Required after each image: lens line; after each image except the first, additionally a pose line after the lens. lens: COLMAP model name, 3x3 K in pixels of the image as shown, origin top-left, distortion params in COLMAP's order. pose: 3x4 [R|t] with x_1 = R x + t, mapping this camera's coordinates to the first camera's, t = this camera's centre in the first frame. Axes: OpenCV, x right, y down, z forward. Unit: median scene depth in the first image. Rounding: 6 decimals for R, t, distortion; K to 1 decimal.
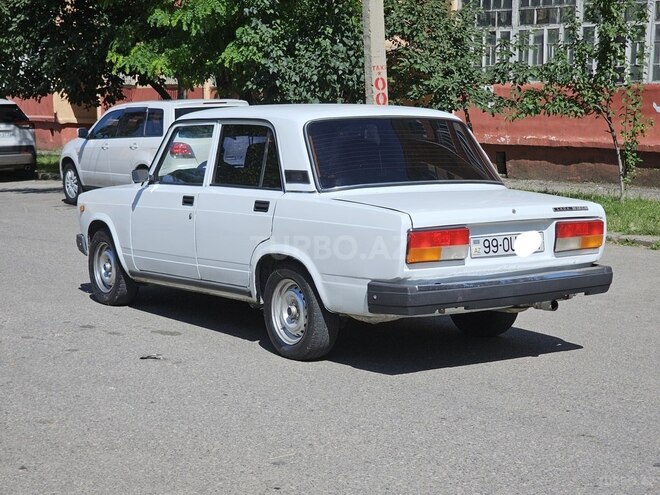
lens RADIAL K [[1210.7, 0, 343.7], [0, 1210.7, 257.8], [0, 0, 1]] dist [0.021315, 0.000000]
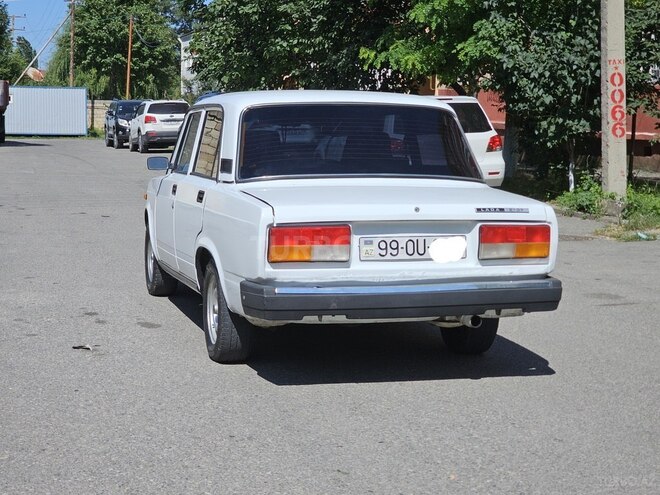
lens RADIAL K [[1210.7, 0, 328.4], [0, 1210.7, 250.0], [0, 0, 1]] dist [0.021315, 0.000000]
pose [[0.942845, 0.046966, -0.329905, 0.346829], [-0.049983, 0.998750, -0.000664, -0.005314], [0.329461, 0.017116, 0.944014, 0.146396]]
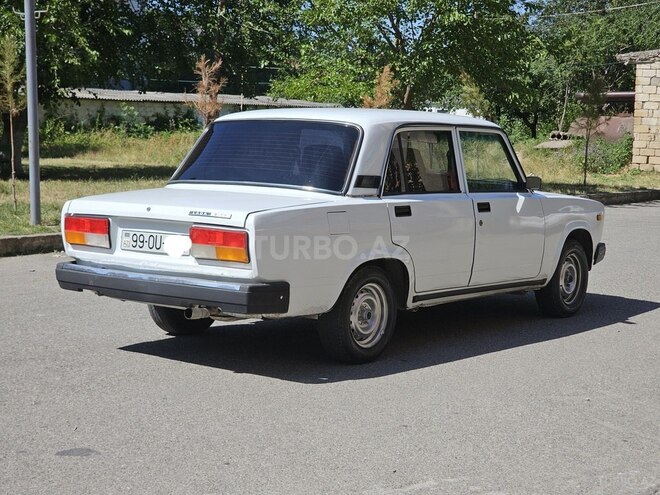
lens RADIAL K [[1210.7, 0, 333.4], [0, 1210.7, 246.9], [0, 0, 1]] dist [0.021315, 0.000000]
pose [[0.293027, 0.093585, -0.951513, 1.078185], [-0.125404, 0.990362, 0.058787, -0.080665], [0.947844, 0.102098, 0.301939, 0.793109]]
